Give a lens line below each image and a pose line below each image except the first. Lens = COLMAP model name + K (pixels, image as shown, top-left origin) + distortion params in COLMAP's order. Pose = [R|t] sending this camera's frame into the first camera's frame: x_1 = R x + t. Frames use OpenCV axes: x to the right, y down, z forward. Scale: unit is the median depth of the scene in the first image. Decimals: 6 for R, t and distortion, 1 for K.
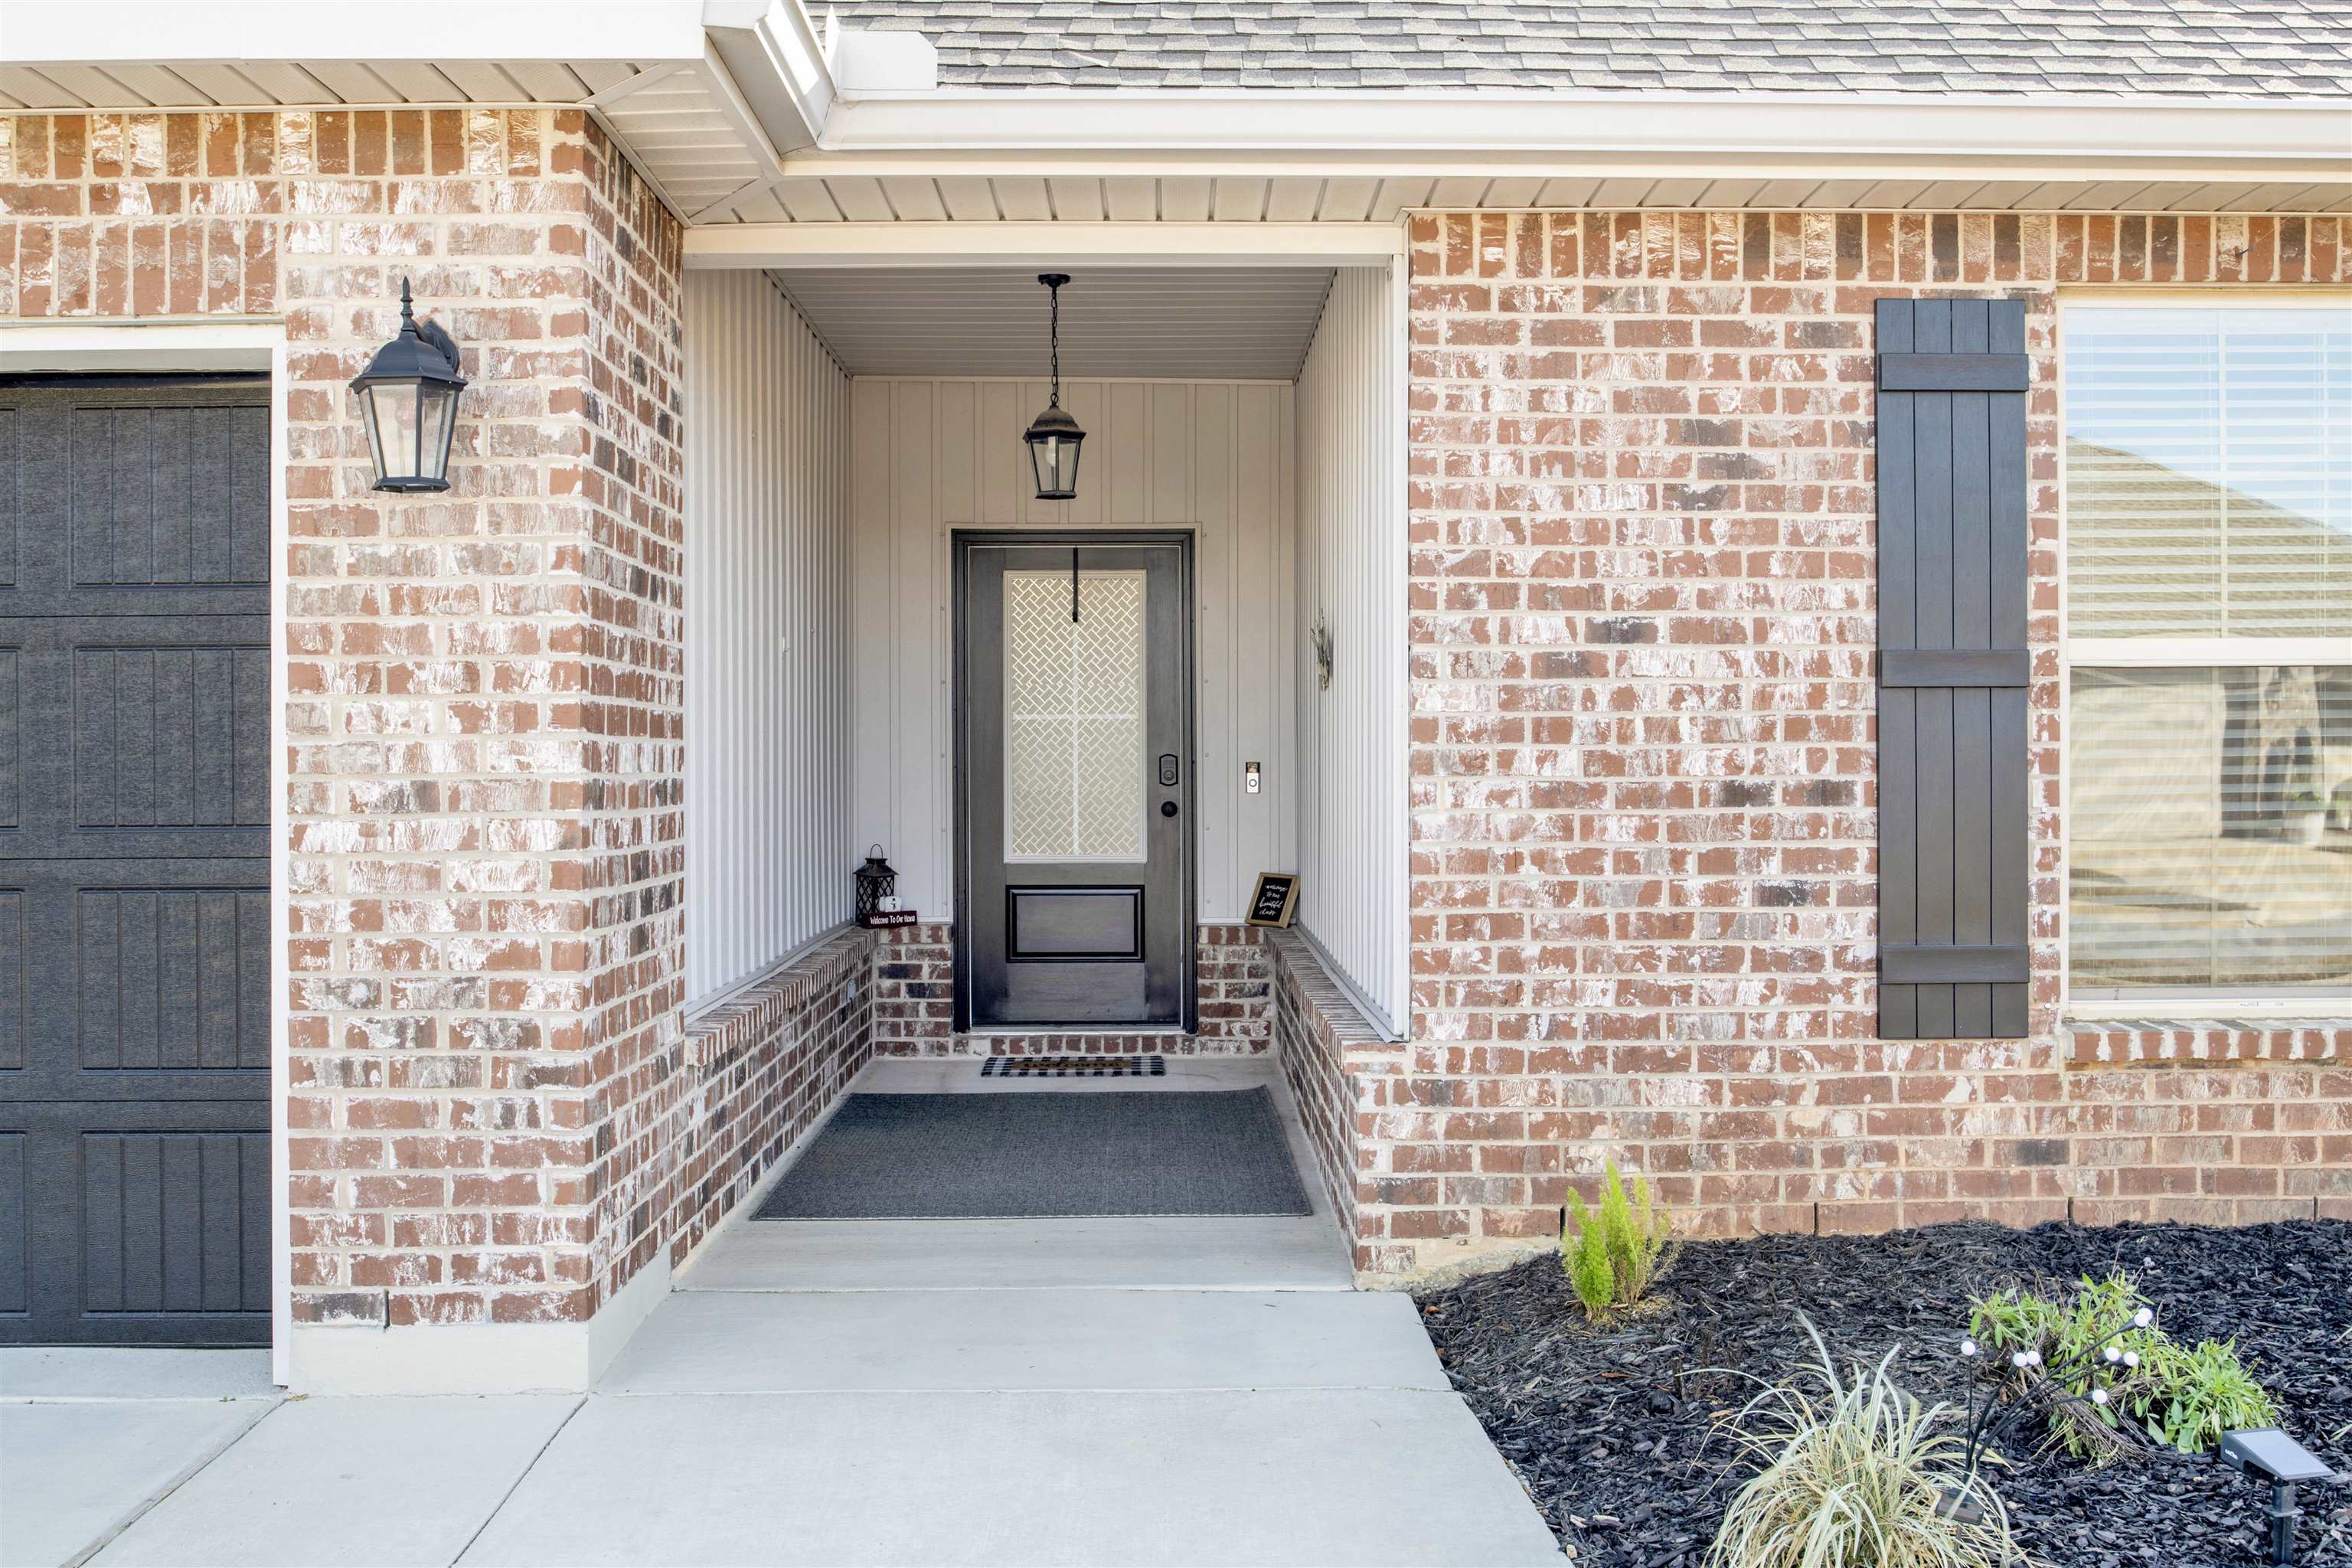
lens RADIAL K [[2264.5, 0, 1170.5], [0, 2264.5, 696.7], [0, 0, 1]] dist [-0.029406, -0.012281]
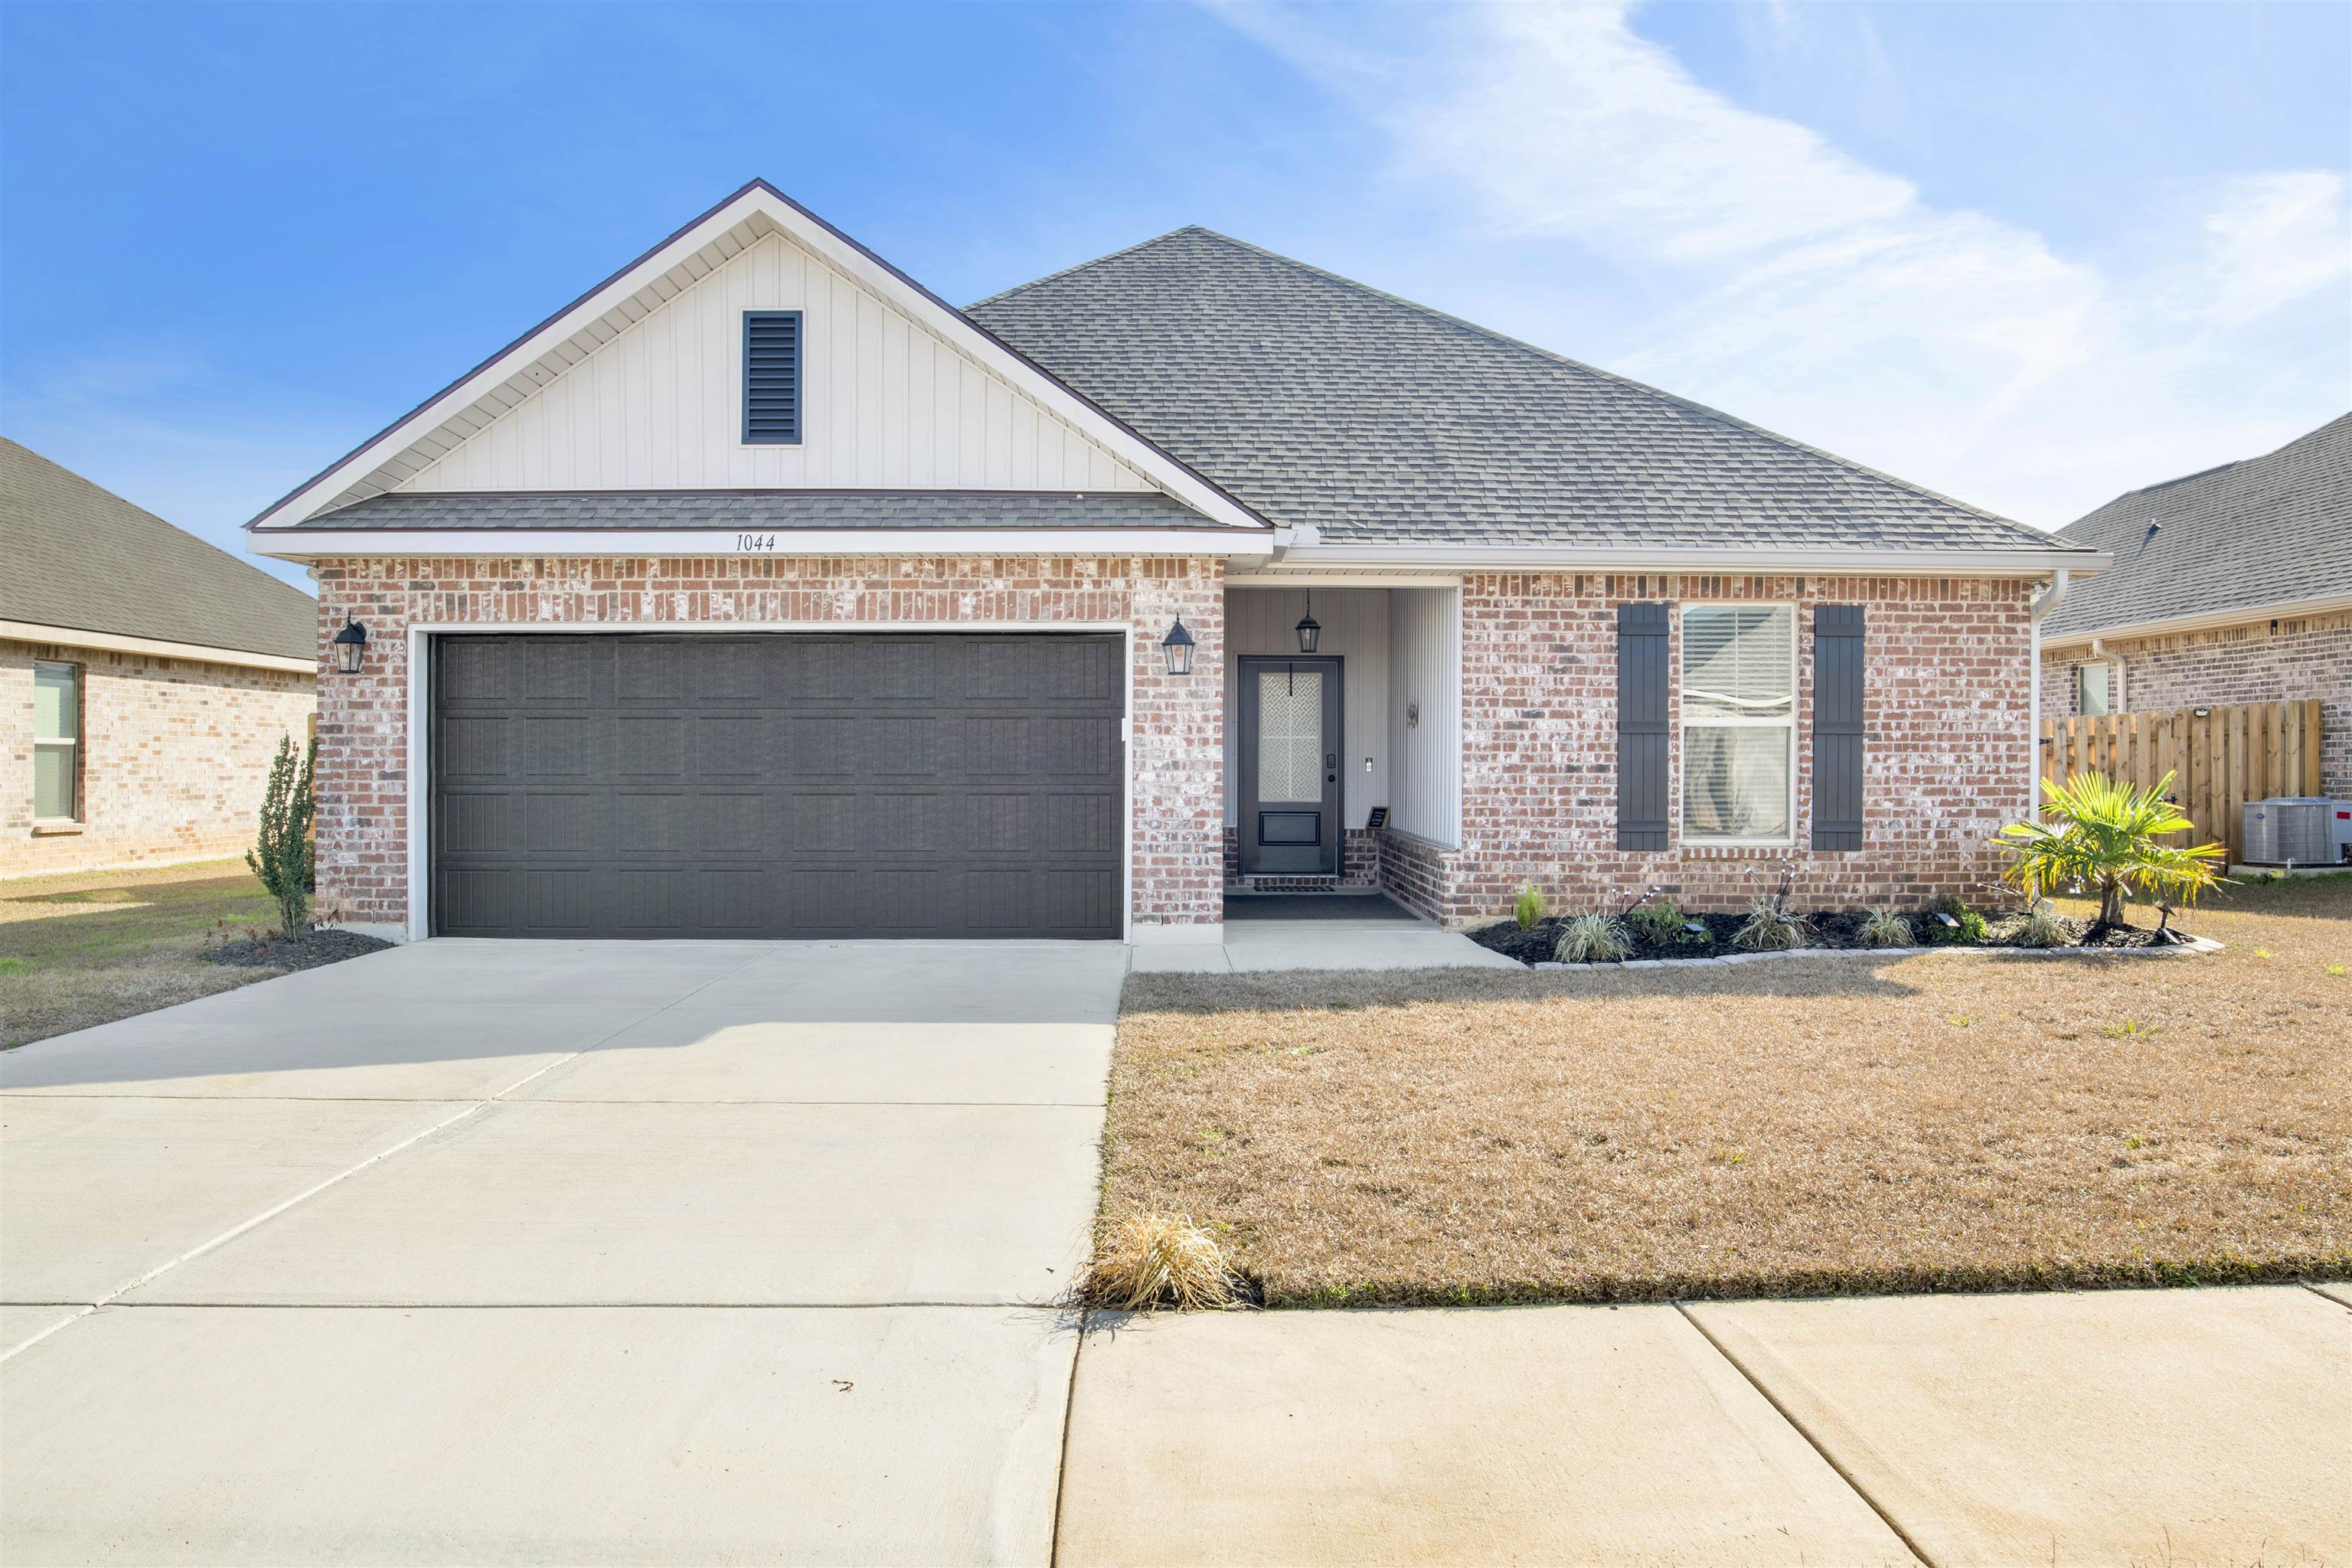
lens RADIAL K [[1829.0, 0, 1184.2], [0, 1829.0, 704.8], [0, 0, 1]] dist [-0.000410, 0.000156]
pose [[0.999891, 0.007262, 0.012834, -0.296088], [-0.007237, 0.999972, -0.002001, -0.033366], [-0.012848, 0.001908, 0.999916, -1.427746]]
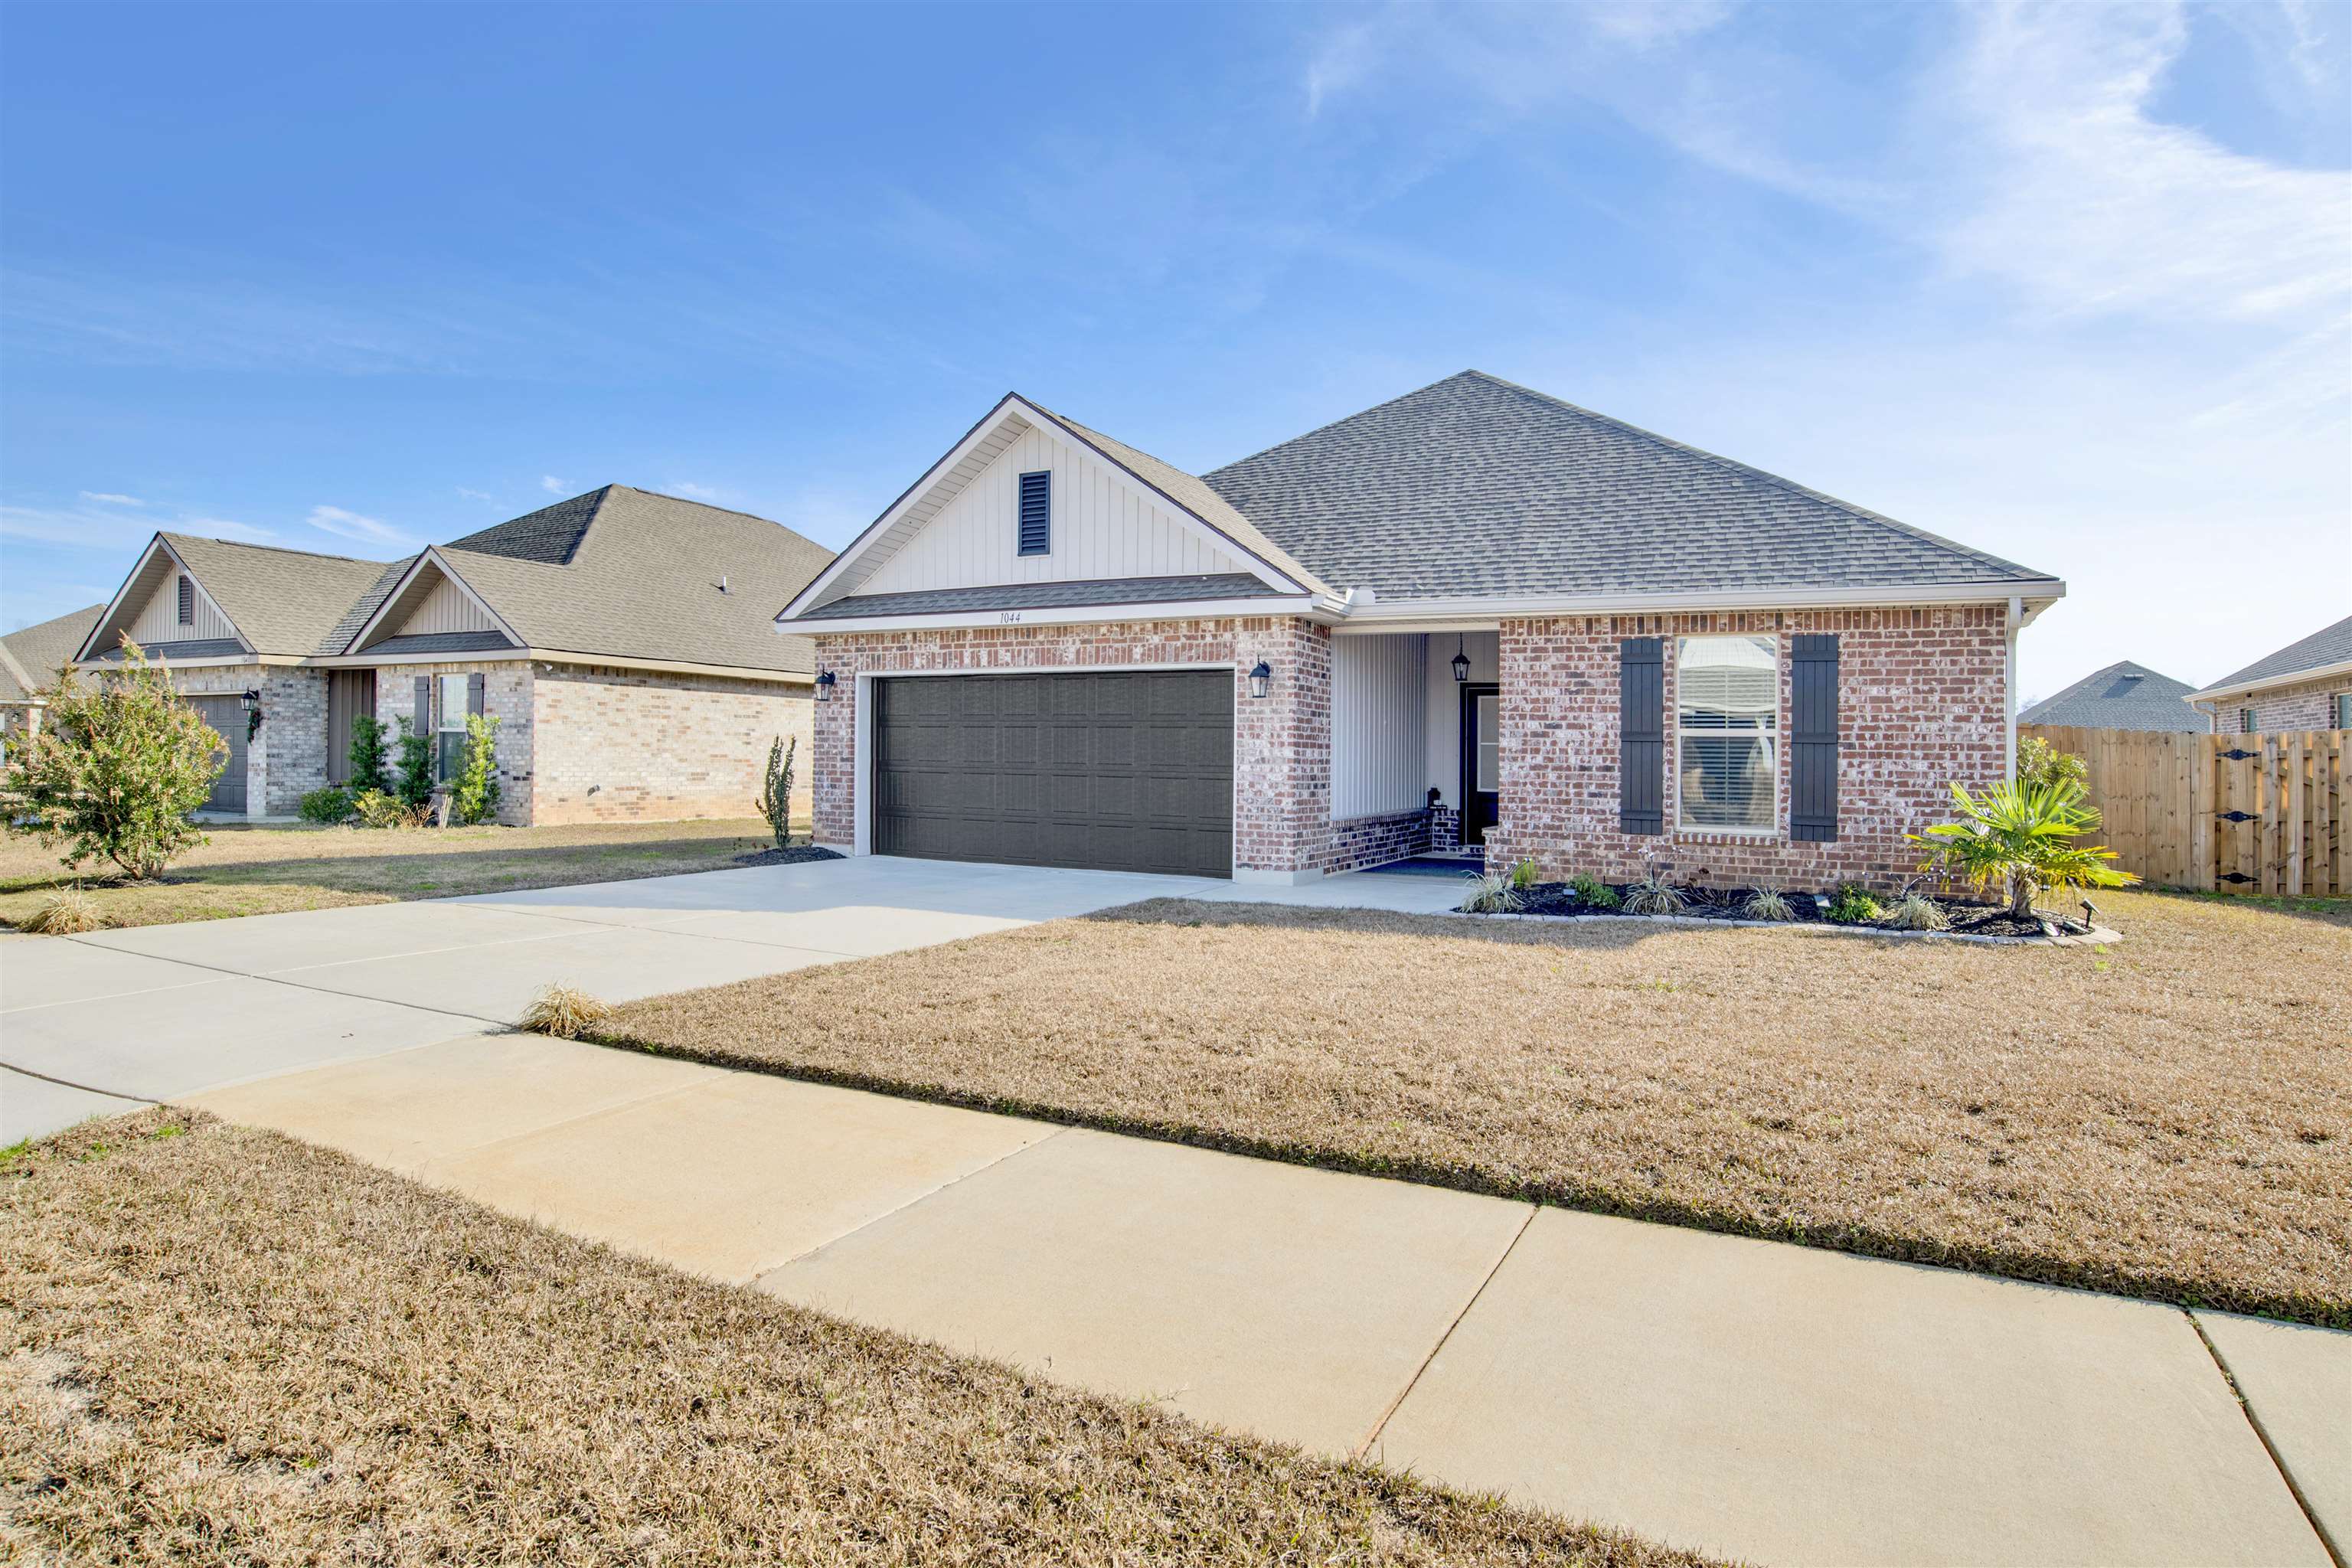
lens RADIAL K [[1309.5, 0, 1177.2], [0, 1309.5, 712.4], [0, 0, 1]] dist [-0.003995, 0.000029]
pose [[0.884781, 0.004804, -0.465982, 0.680109], [-0.008169, 0.999953, -0.005202, -0.035301], [0.465935, 0.008409, 0.884779, -1.309182]]
